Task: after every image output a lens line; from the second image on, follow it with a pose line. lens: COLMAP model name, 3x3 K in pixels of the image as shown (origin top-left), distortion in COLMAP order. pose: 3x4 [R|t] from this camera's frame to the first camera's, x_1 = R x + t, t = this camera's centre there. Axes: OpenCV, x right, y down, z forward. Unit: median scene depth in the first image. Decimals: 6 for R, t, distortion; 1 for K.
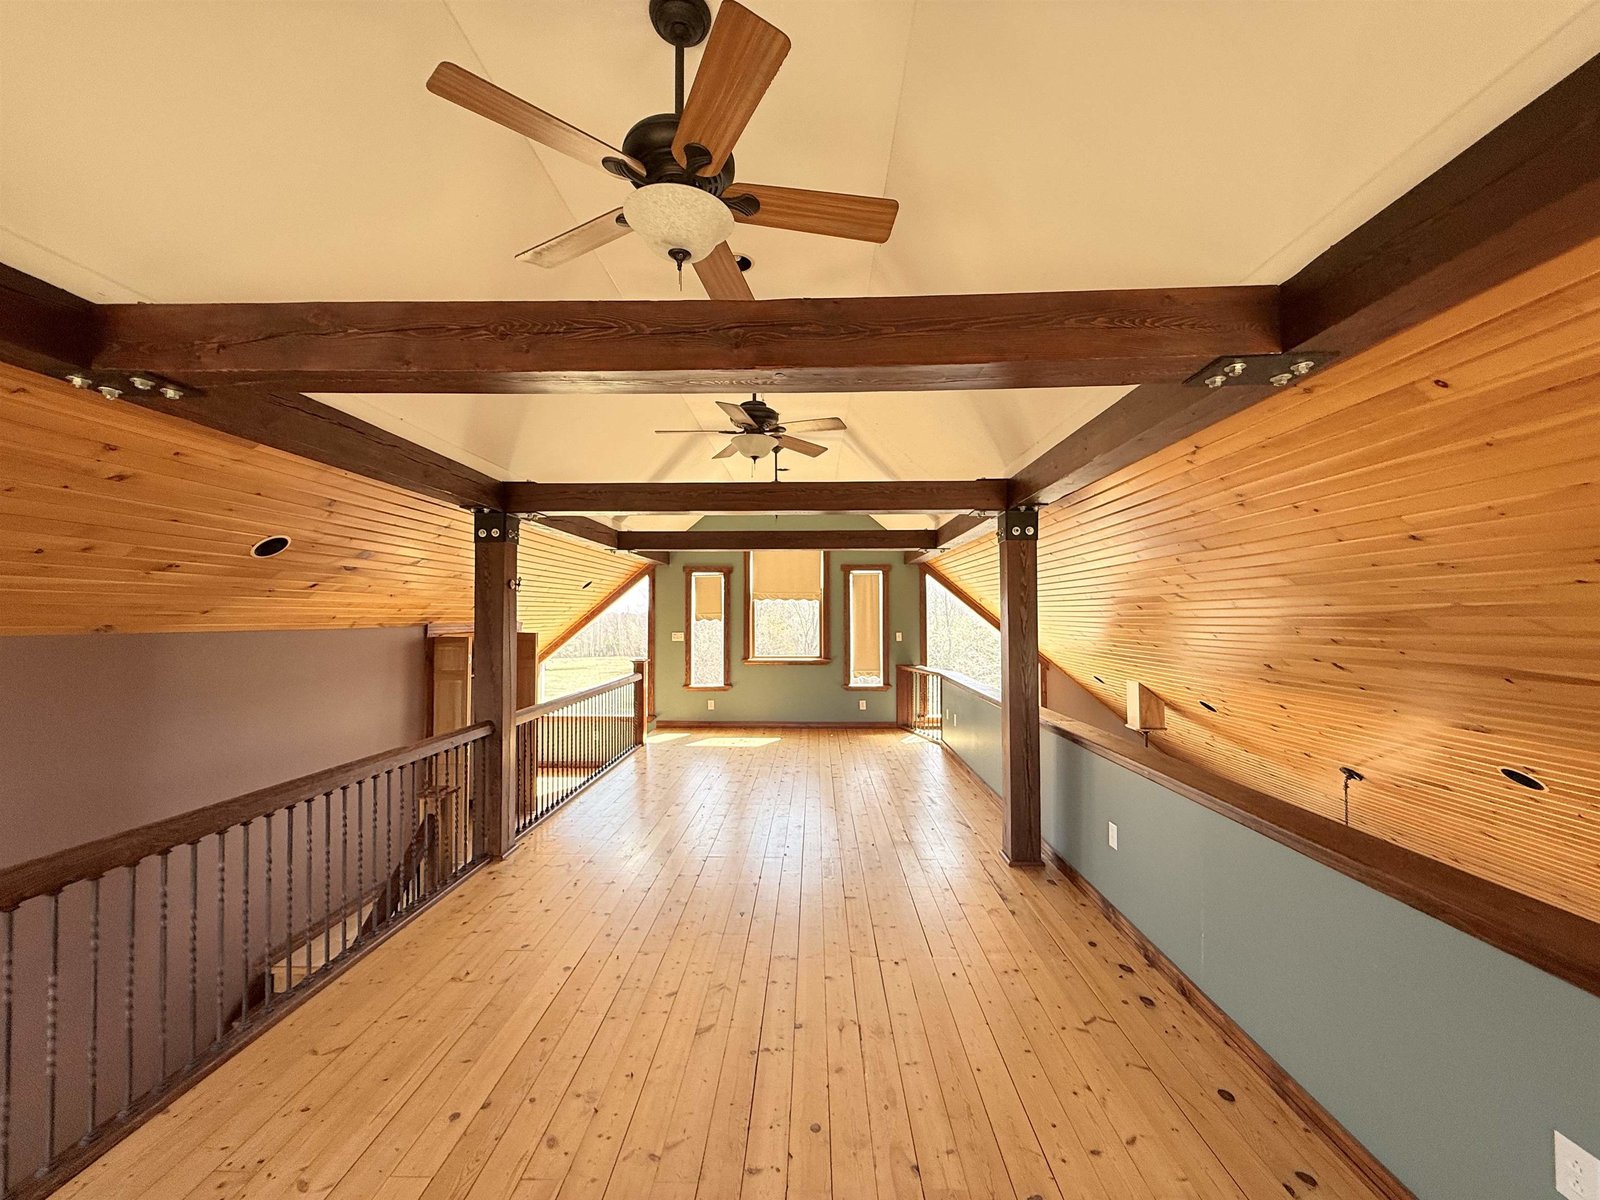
lens RADIAL K [[641.5, 0, 787.9], [0, 641.5, 599.1], [0, 0, 1]] dist [0.000641, 0.000176]
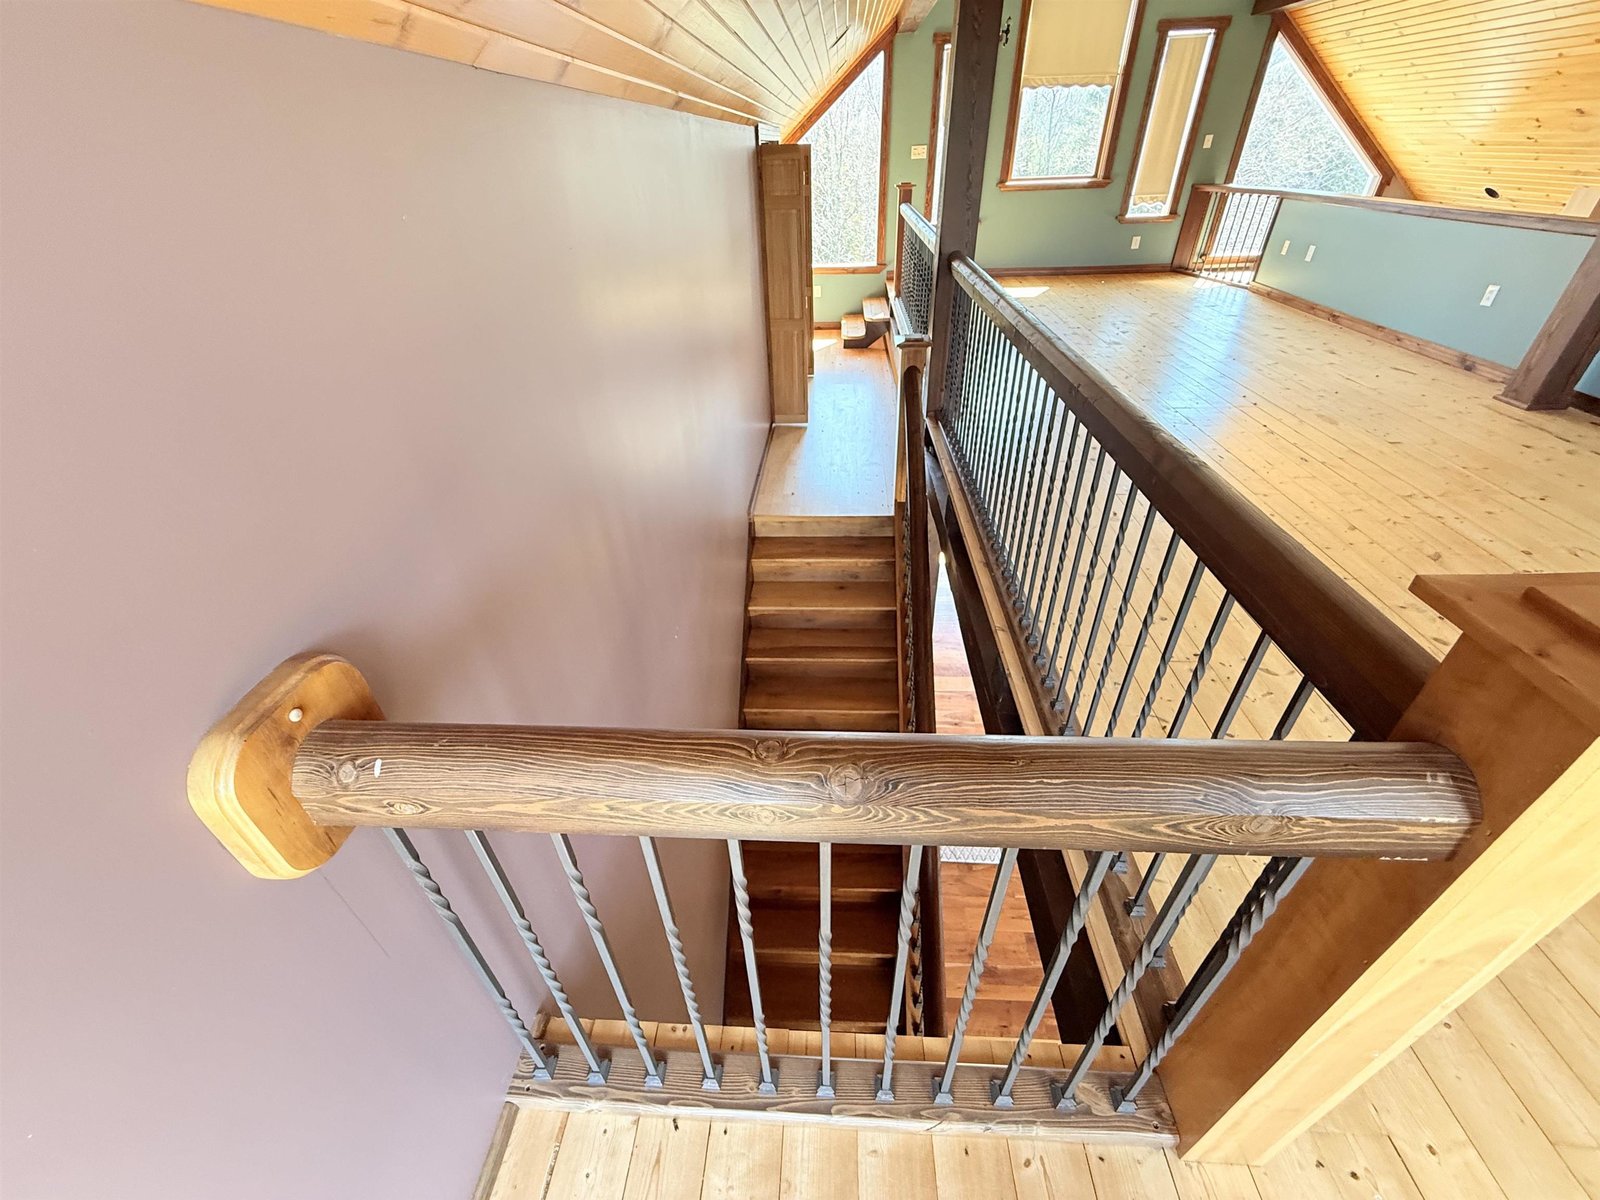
lens RADIAL K [[641.5, 0, 803.2], [0, 641.5, 603.3], [0, 0, 1]] dist [0.000641, 0.000176]
pose [[0.999321, -0.009796, -0.035510, -0.295301], [0.029230, 0.797503, 0.602606, 0.021775], [0.022416, -0.603235, 0.797248, 0.030160]]
